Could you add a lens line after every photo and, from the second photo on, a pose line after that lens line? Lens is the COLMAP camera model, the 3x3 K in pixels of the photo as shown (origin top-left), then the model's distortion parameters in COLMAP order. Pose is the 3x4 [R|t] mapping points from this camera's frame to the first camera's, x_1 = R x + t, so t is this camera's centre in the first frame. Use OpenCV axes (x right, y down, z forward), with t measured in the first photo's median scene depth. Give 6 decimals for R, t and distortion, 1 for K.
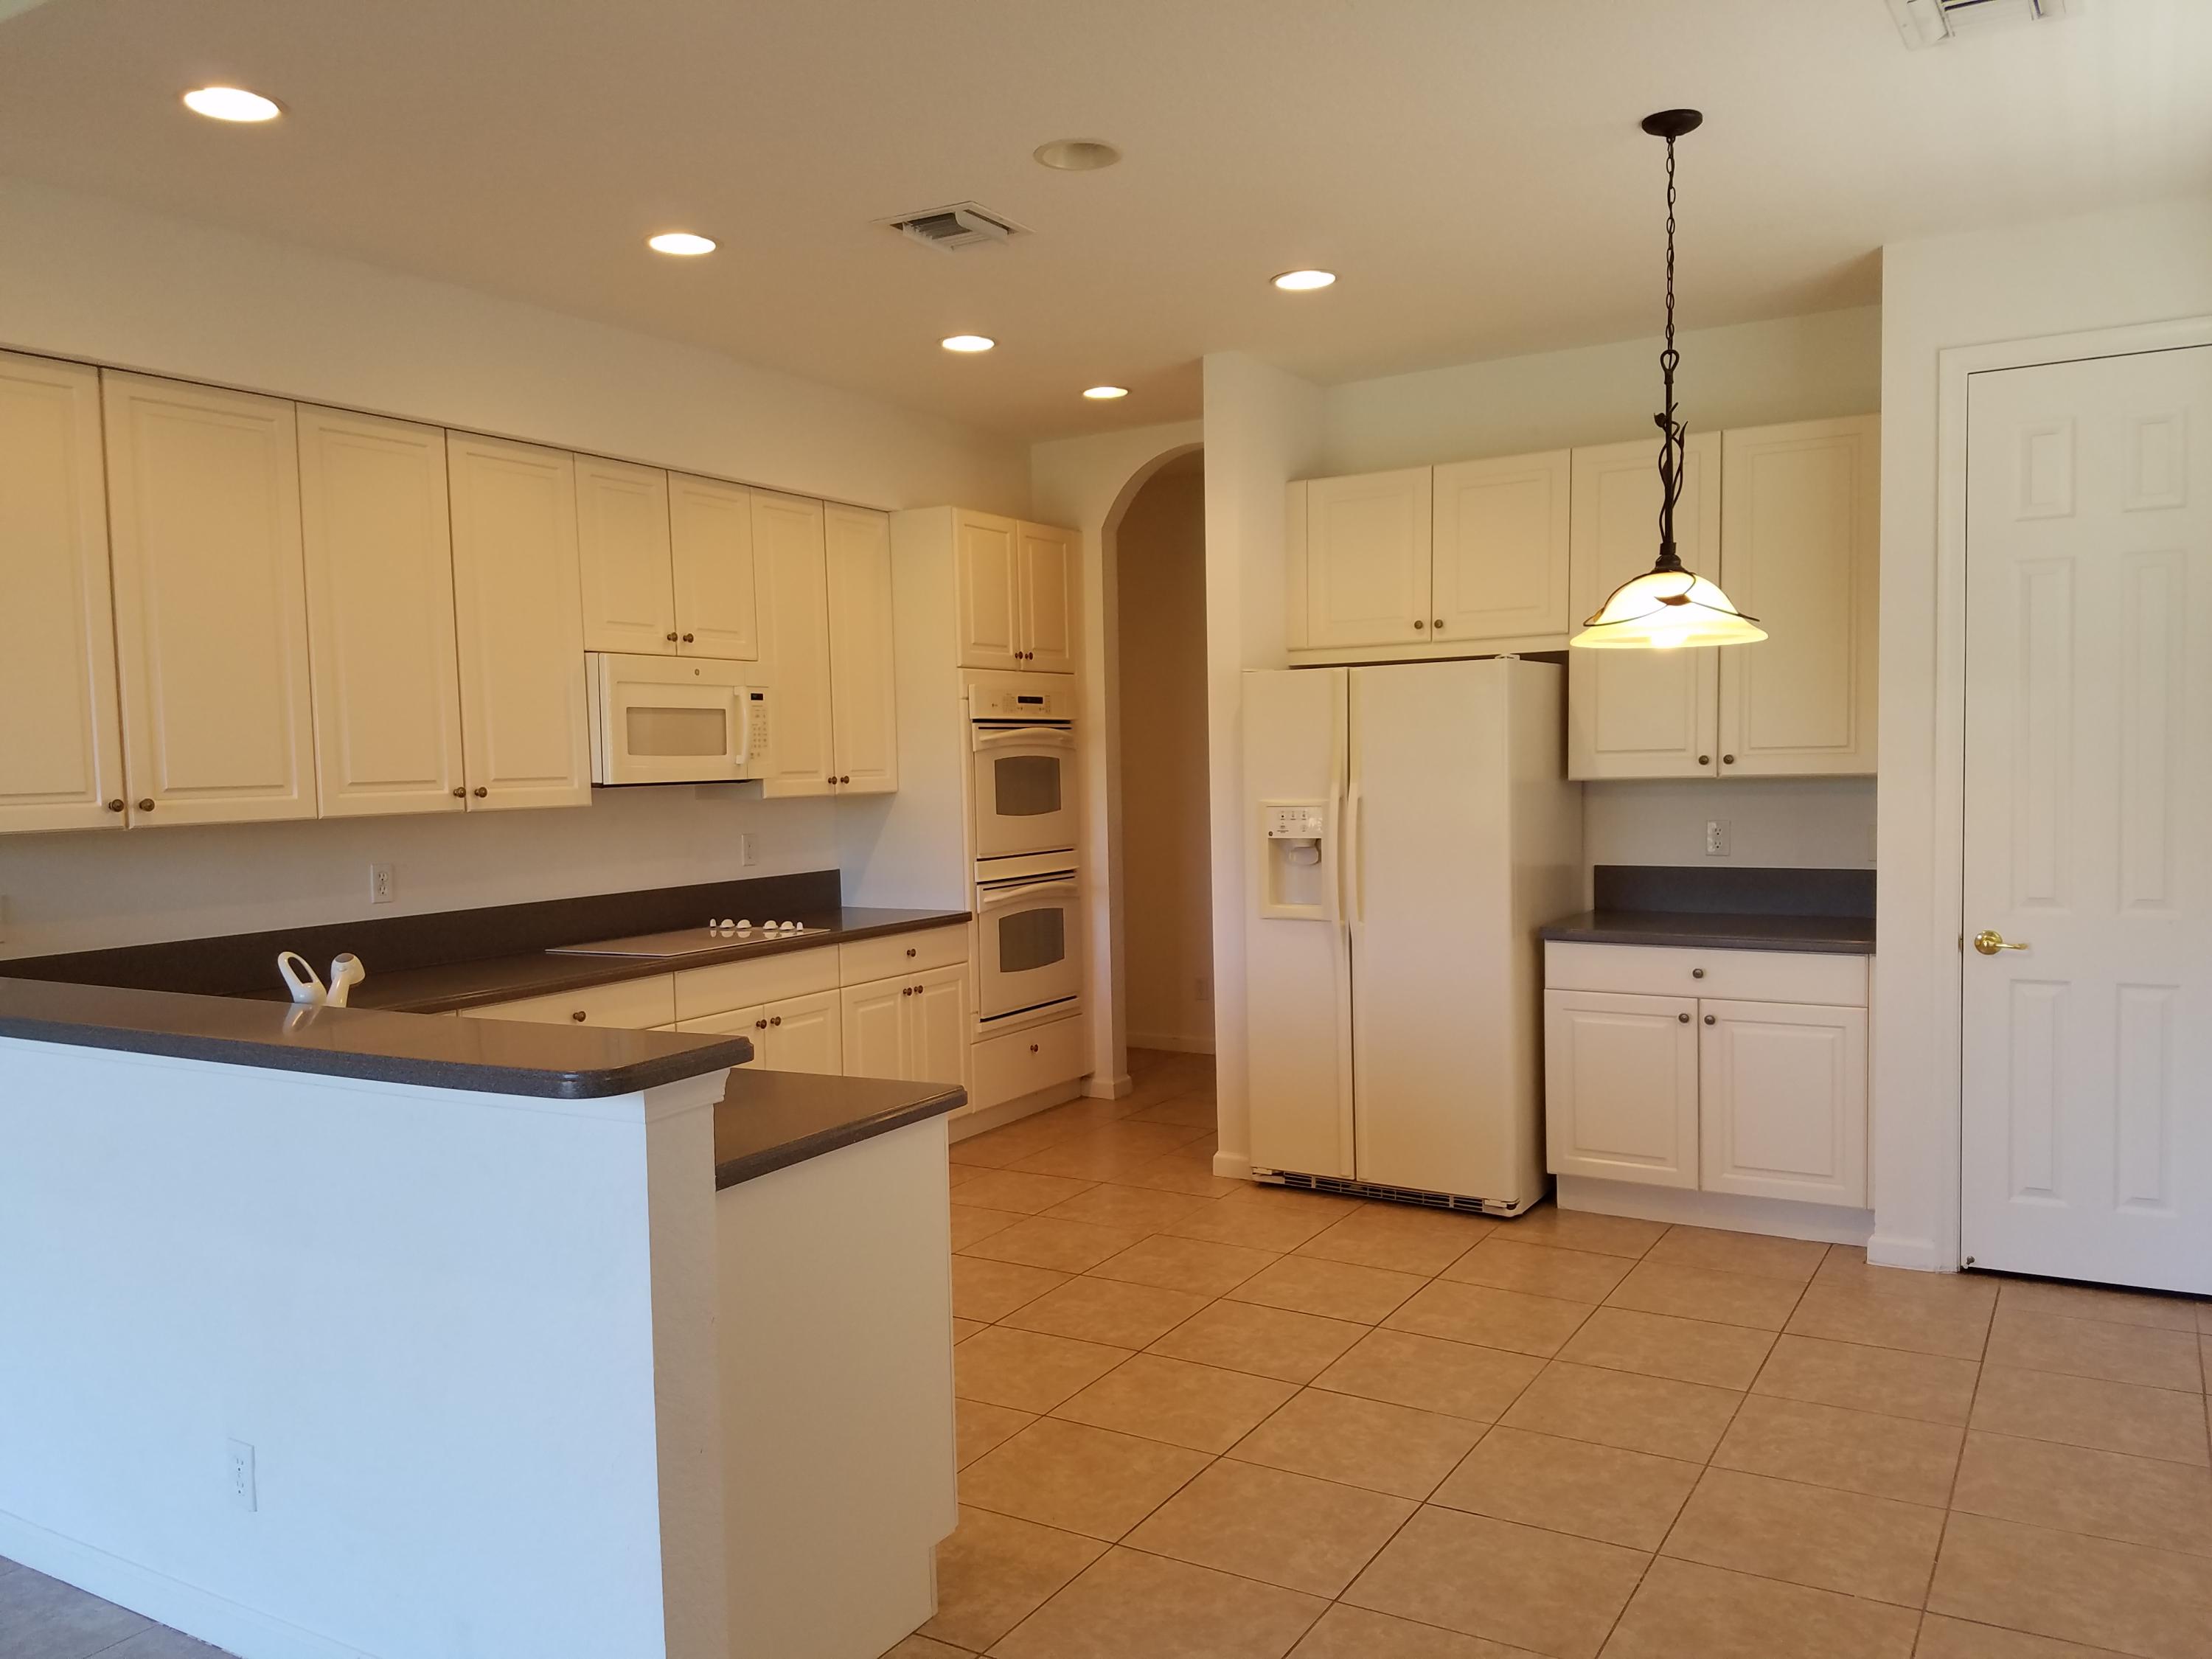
lens RADIAL K [[1677.6, 0, 1106.0], [0, 1677.6, 829.5], [0, 0, 1]] dist [-0.001640, 0.001281]
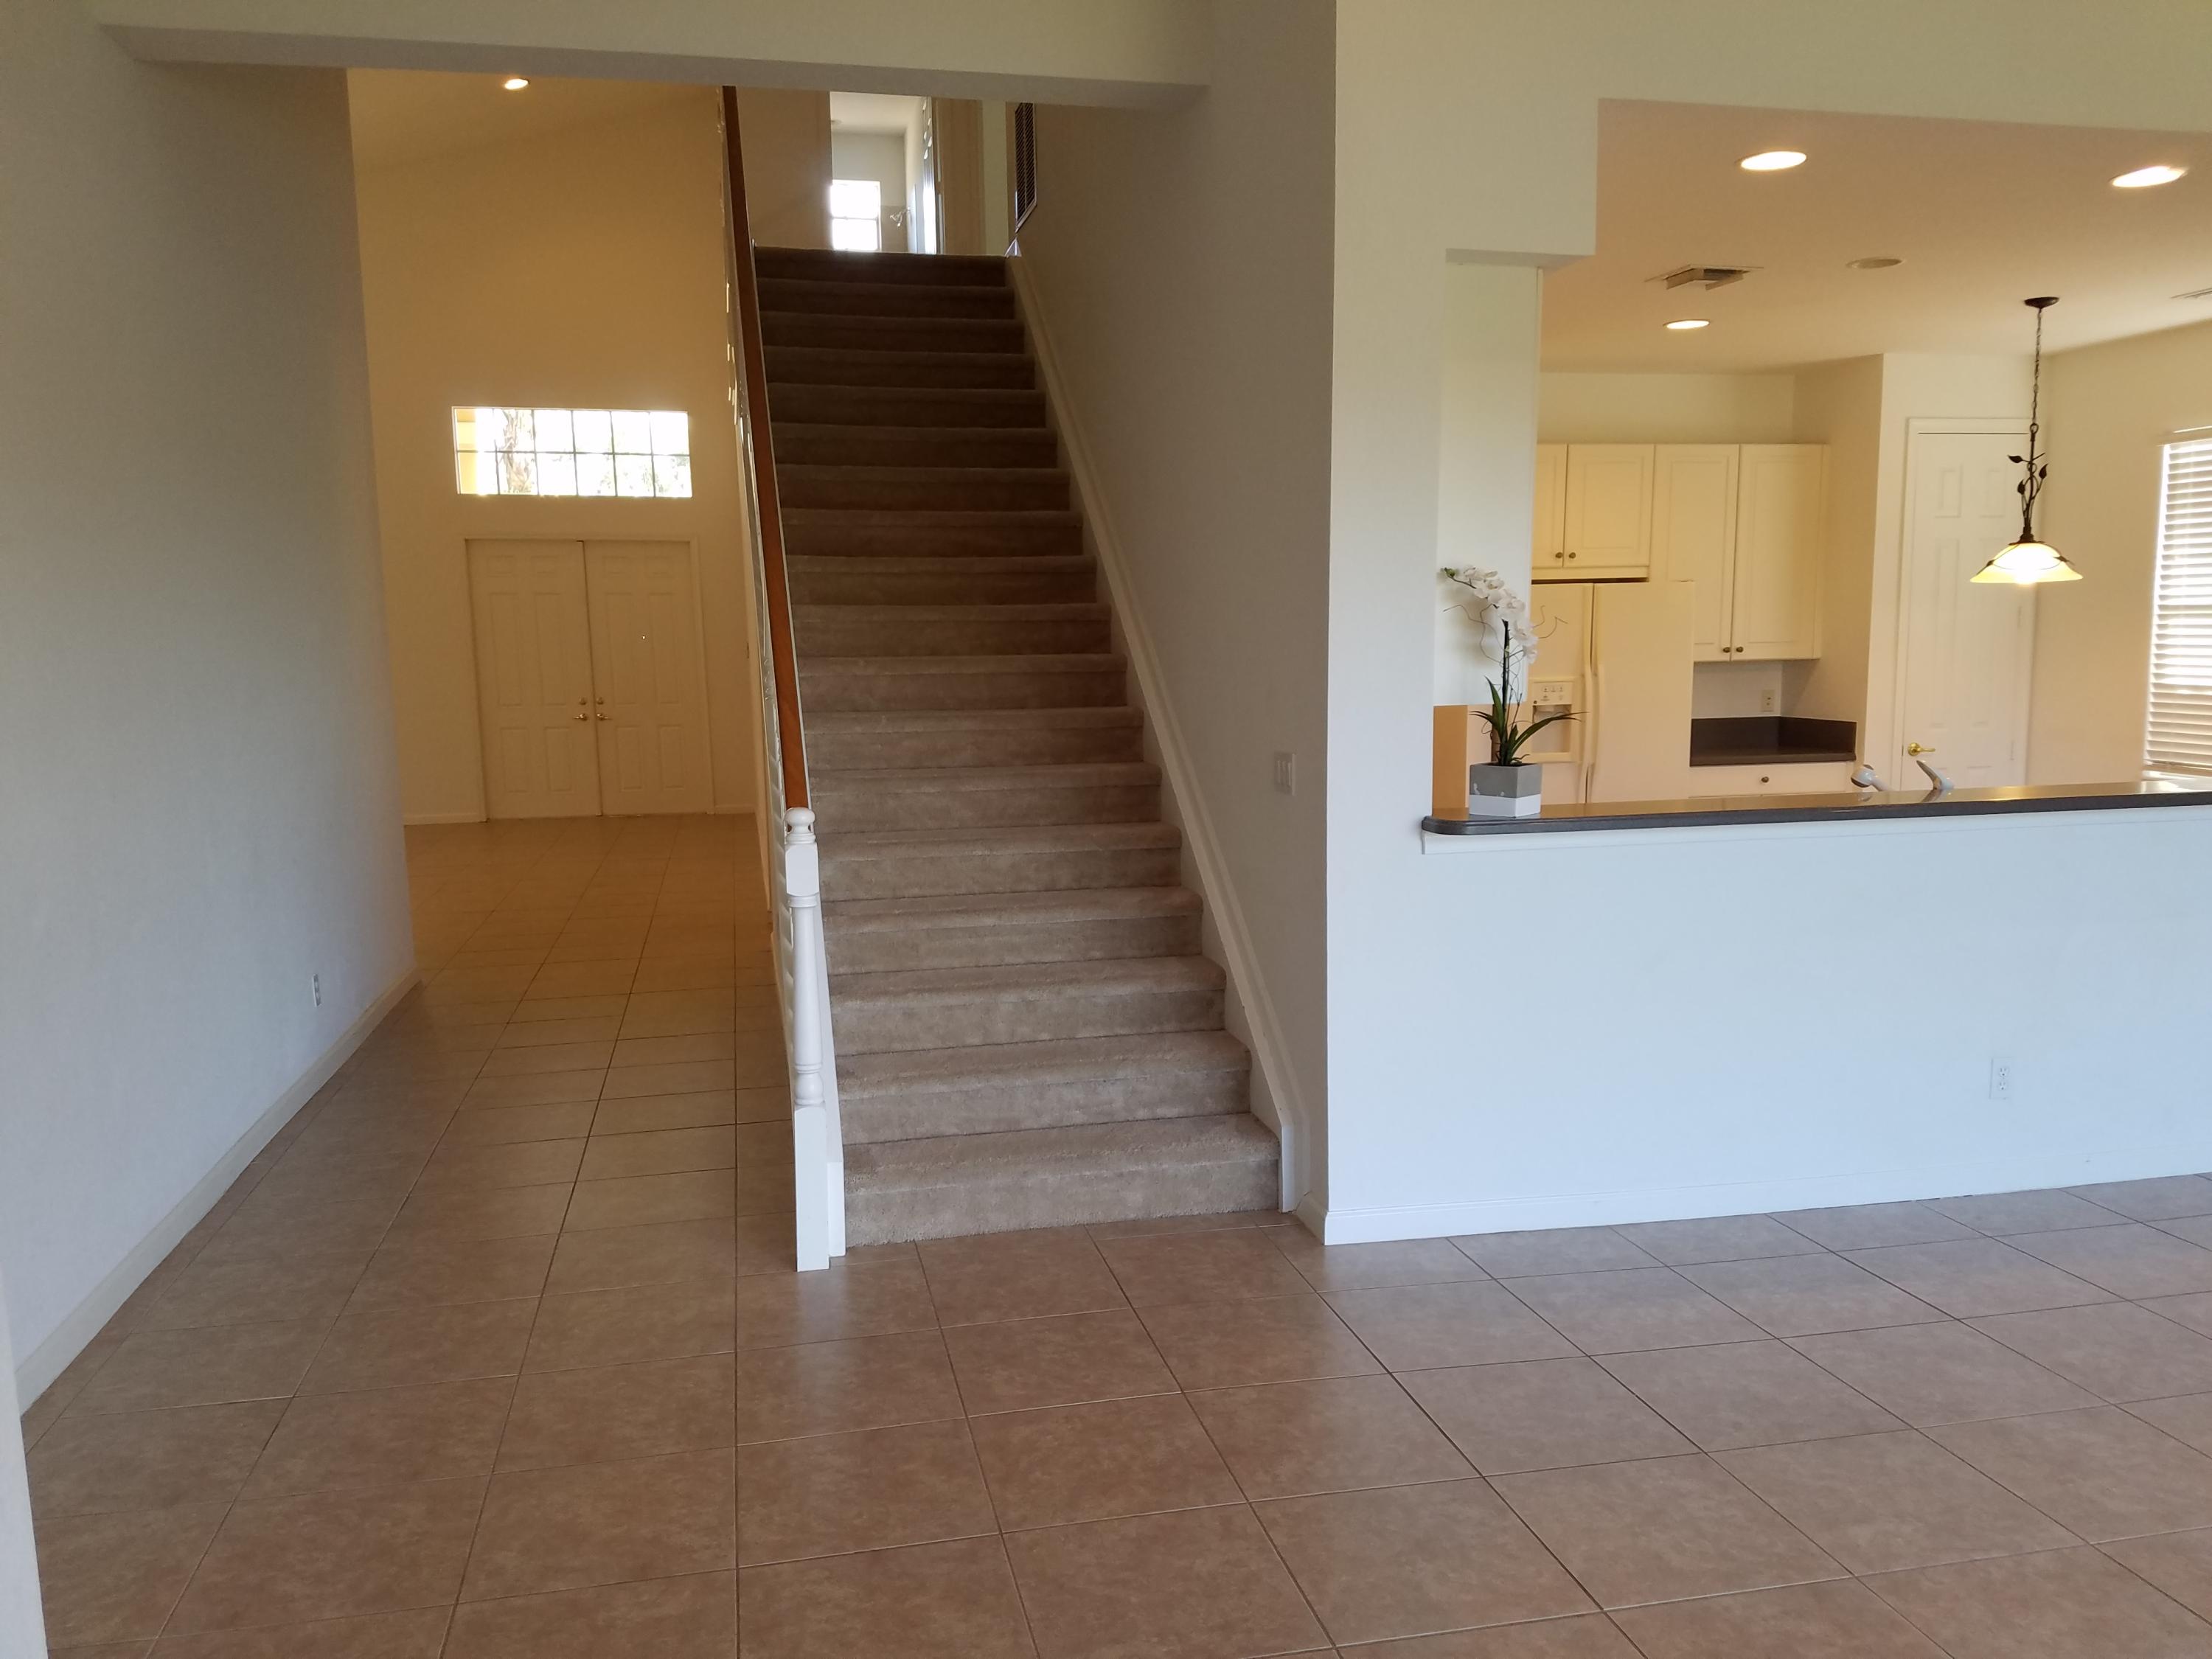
lens RADIAL K [[1677.6, 0, 1106.0], [0, 1677.6, 829.5], [0, 0, 1]] dist [-0.001640, 0.001281]
pose [[0.738544, -0.057629, 0.671738, -1.184899], [0.027242, 0.998077, 0.055675, 0.024964], [-0.673655, -0.022819, 0.738694, 0.207736]]
